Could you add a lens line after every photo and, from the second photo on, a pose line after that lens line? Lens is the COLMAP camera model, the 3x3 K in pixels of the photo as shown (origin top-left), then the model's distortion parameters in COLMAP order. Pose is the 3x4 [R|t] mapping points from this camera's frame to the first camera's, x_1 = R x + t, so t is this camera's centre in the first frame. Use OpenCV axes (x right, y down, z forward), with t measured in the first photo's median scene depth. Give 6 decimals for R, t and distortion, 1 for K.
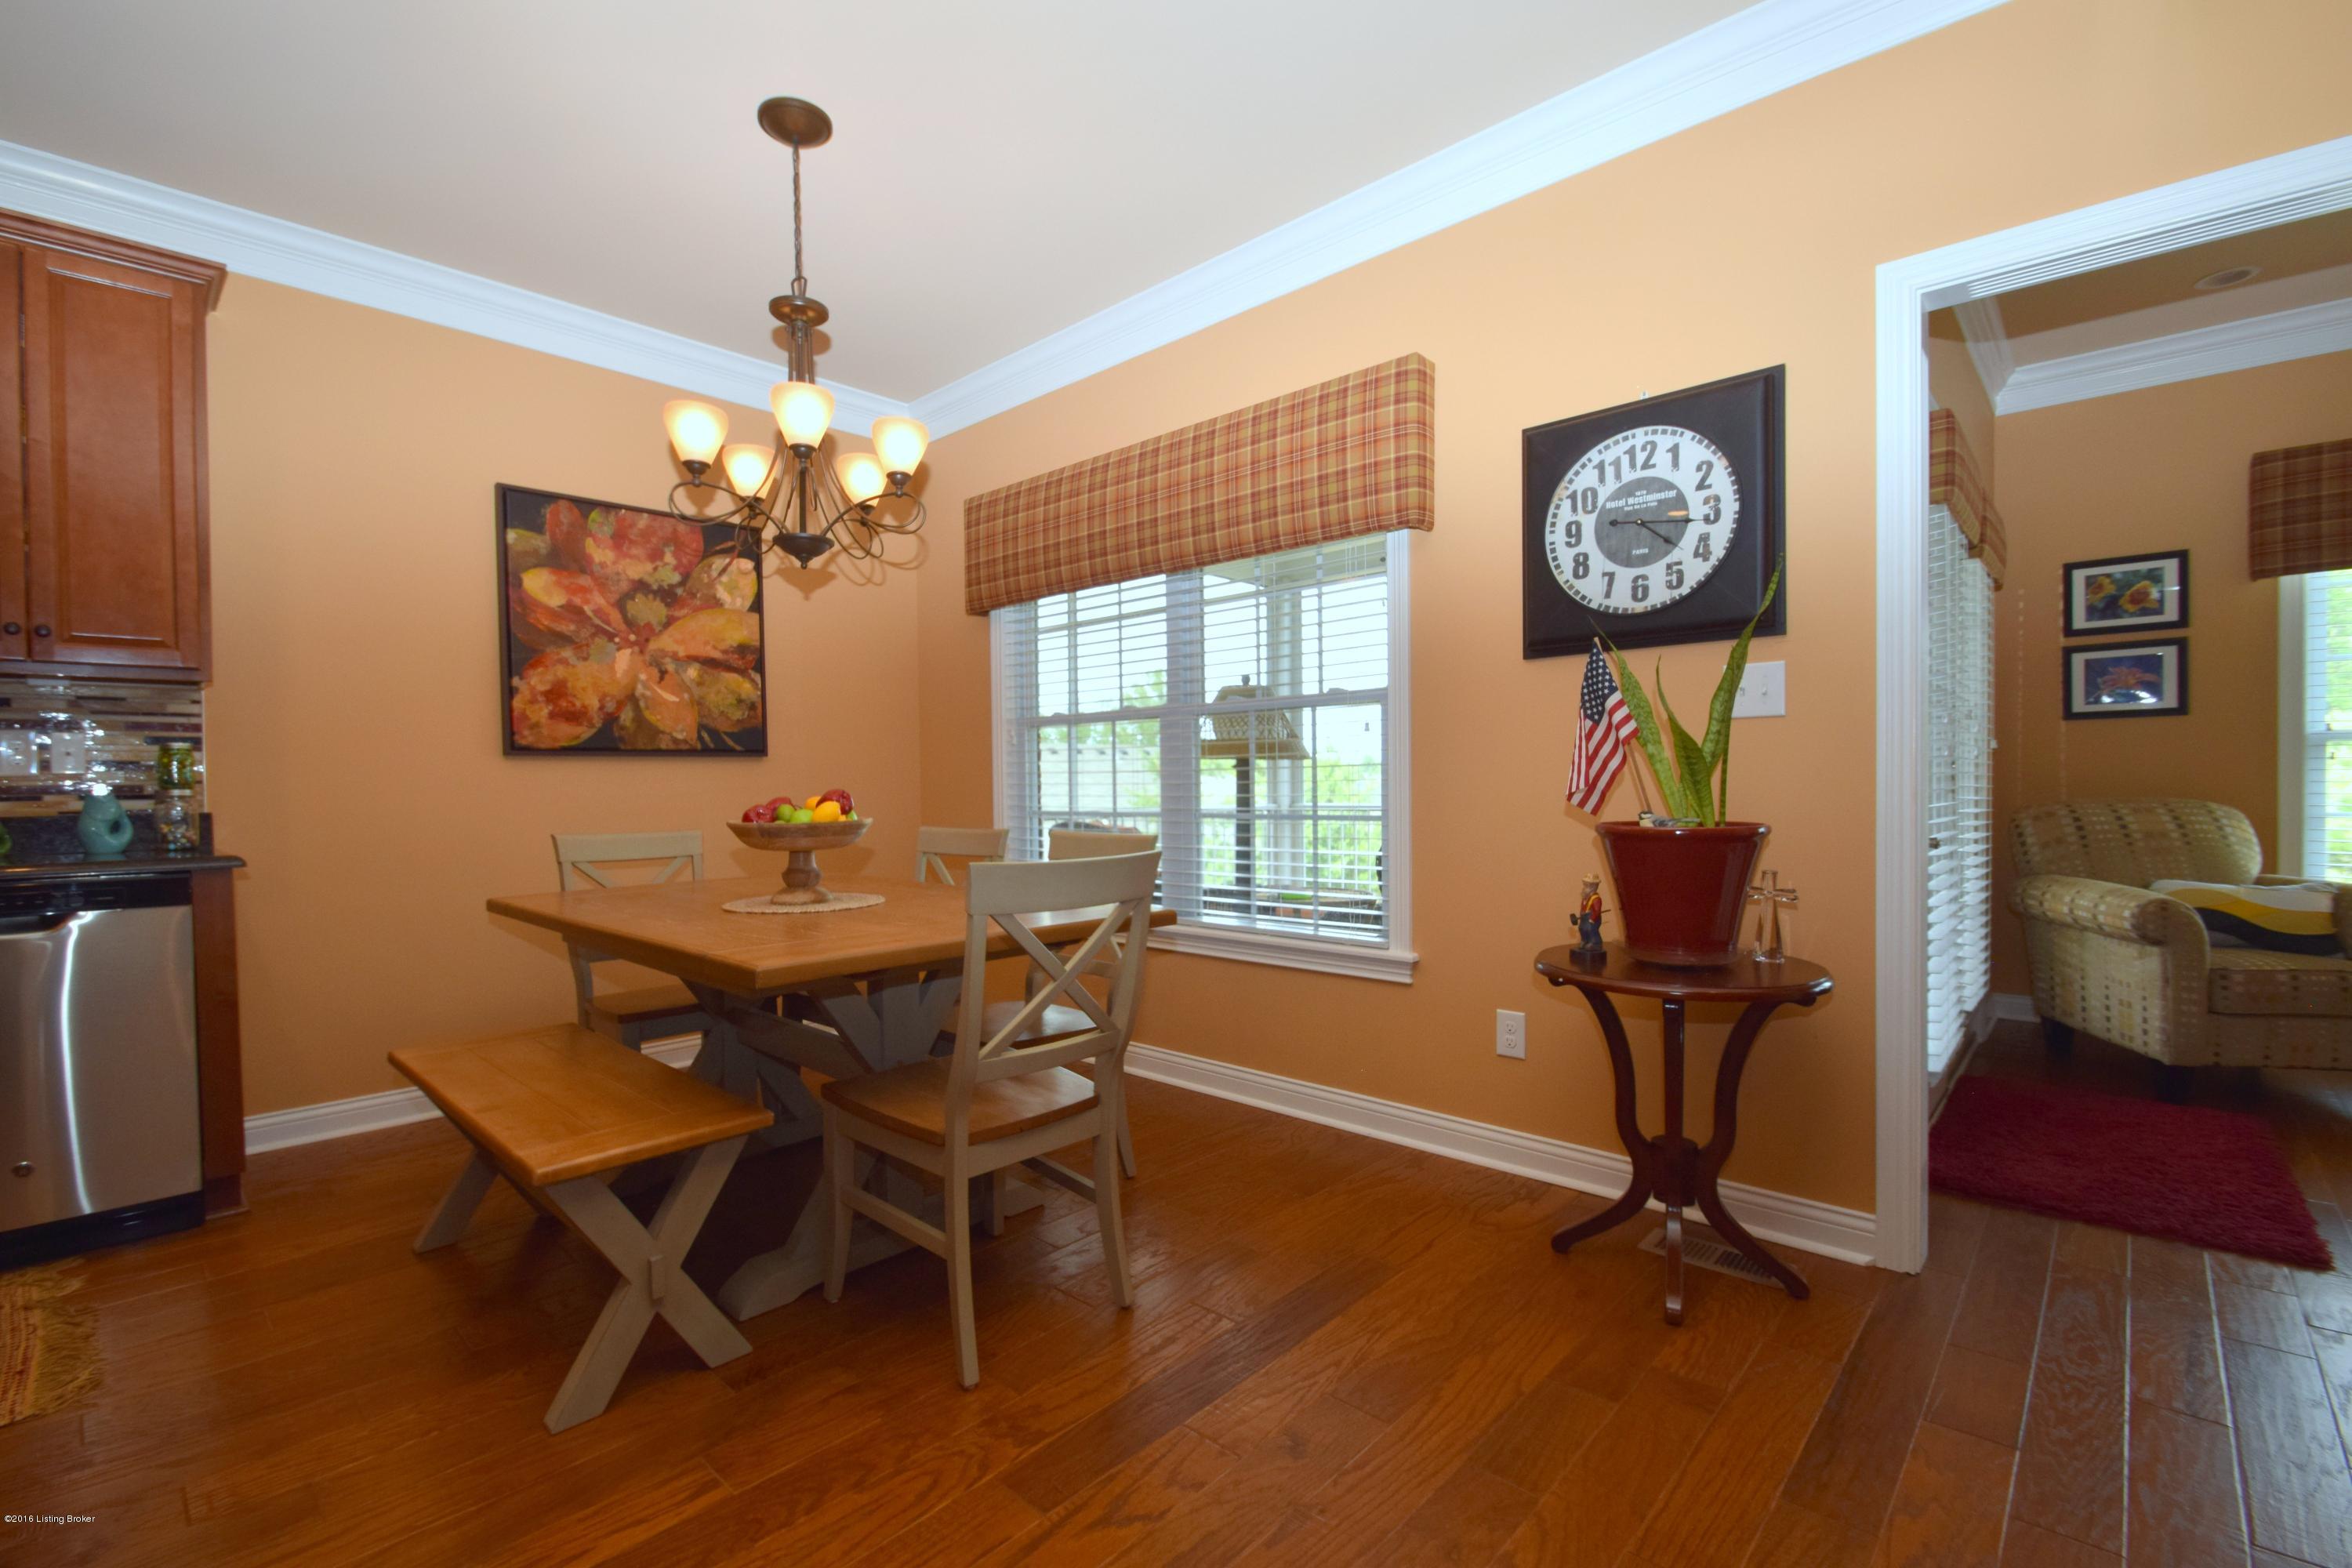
lens RADIAL K [[1032.9, 0, 1154.4], [0, 1032.9, 806.4], [0, 0, 1]] dist [-0.002439, -0.008116]
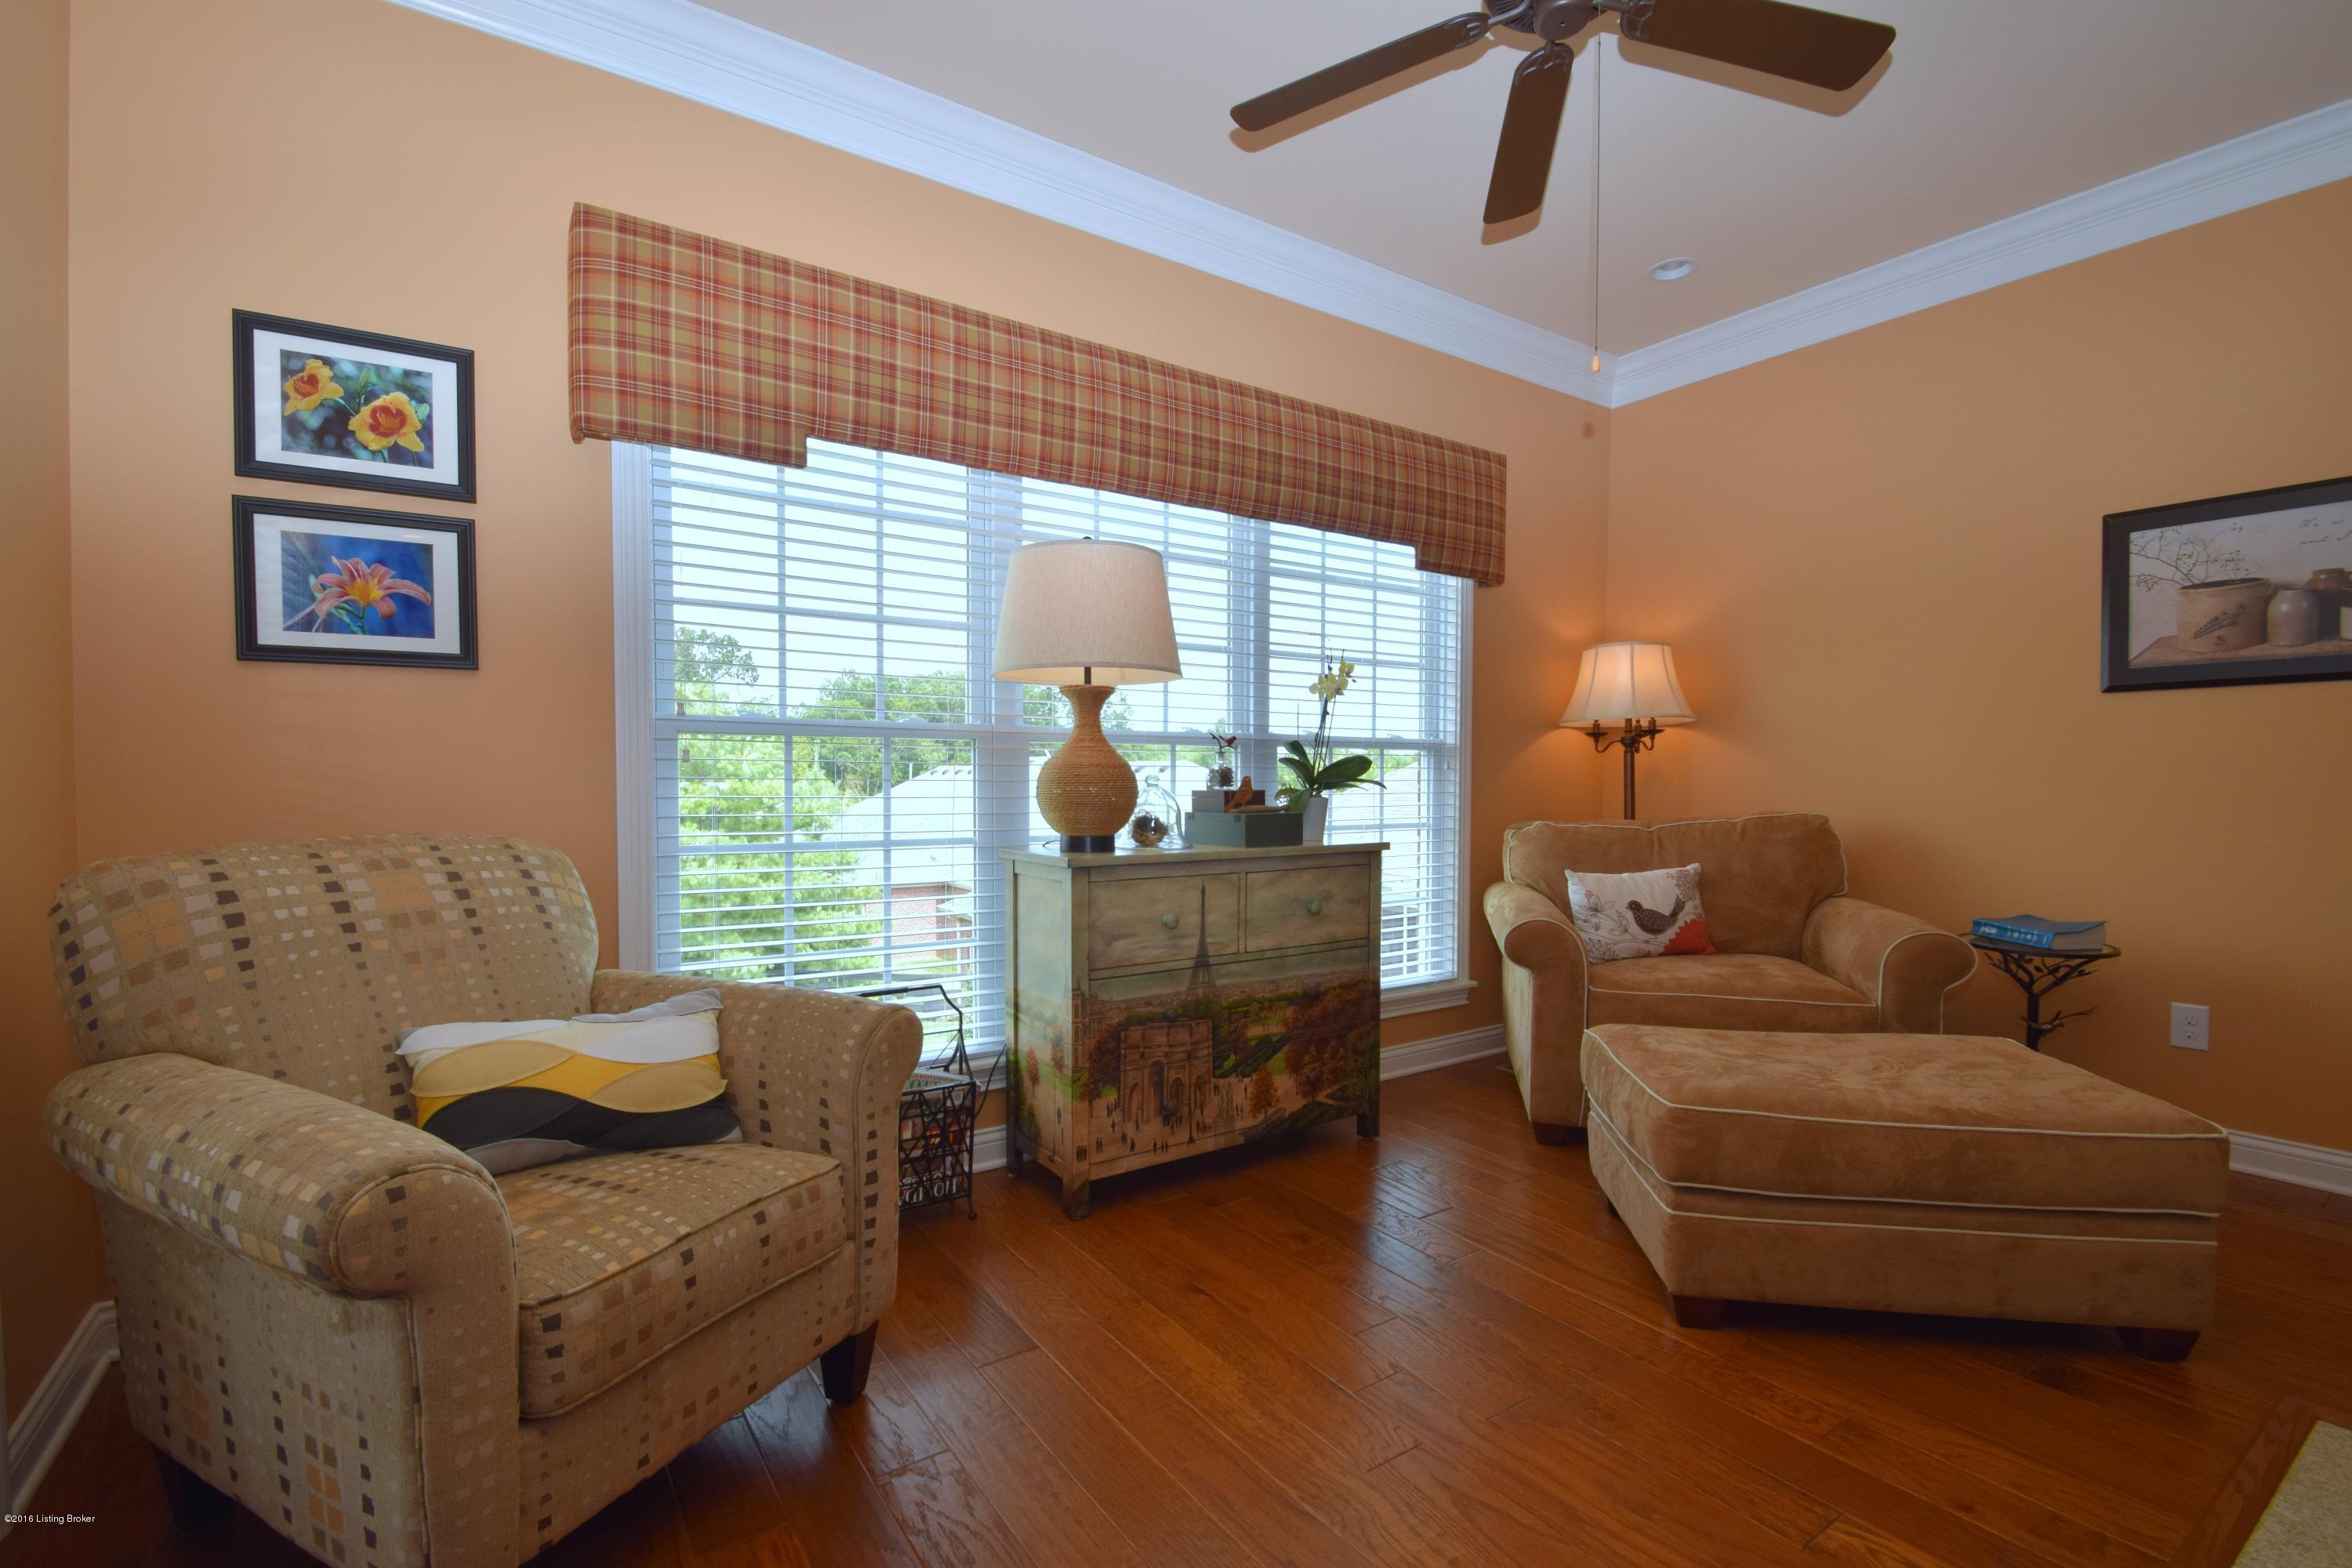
lens RADIAL K [[1032.9, 0, 1154.4], [0, 1032.9, 806.4], [0, 0, 1]] dist [-0.002439, -0.008116]
pose [[0.220869, -0.013956, 0.975204, 0.605062], [0.017641, 0.999791, 0.010313, -0.019799], [-0.975144, 0.014926, 0.221069, 0.576608]]
